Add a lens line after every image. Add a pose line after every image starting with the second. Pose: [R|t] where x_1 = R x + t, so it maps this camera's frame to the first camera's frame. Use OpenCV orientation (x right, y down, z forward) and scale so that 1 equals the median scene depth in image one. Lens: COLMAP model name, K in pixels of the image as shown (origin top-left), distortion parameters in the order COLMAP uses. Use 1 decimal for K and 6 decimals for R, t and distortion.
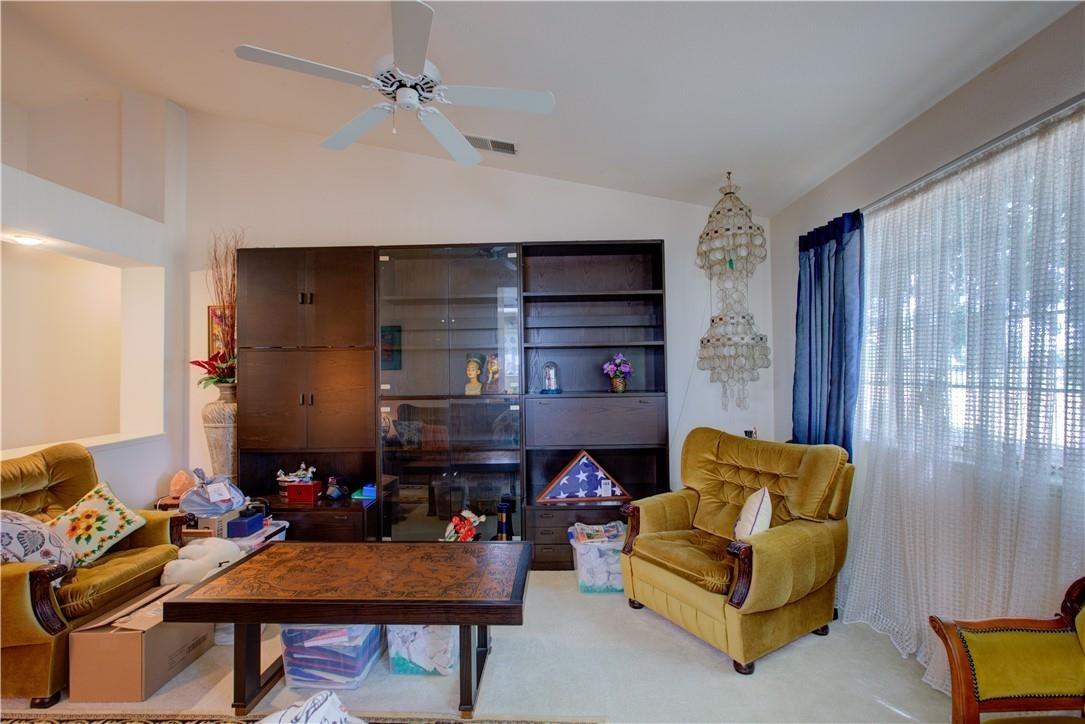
lens RADIAL K [[503.4, 0, 538.8], [0, 503.4, 369.7], [0, 0, 1]] dist [0.000342, 0.000705]
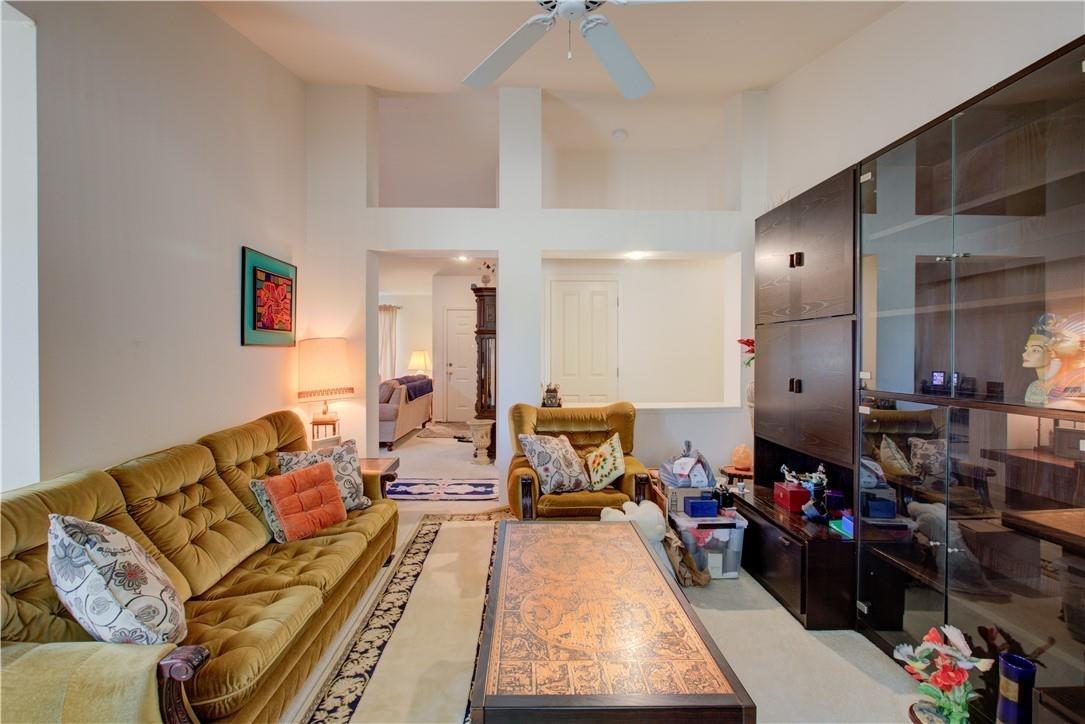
lens RADIAL K [[501.6, 0, 540.2], [0, 501.6, 359.5], [0, 0, 1]] dist [-0.010351, 0.004961]
pose [[0.065335, 0.026438, -0.997513, 0.341929], [-0.000910, 0.999650, 0.026435, -0.003361], [0.997863, -0.000820, 0.065336, 0.587614]]
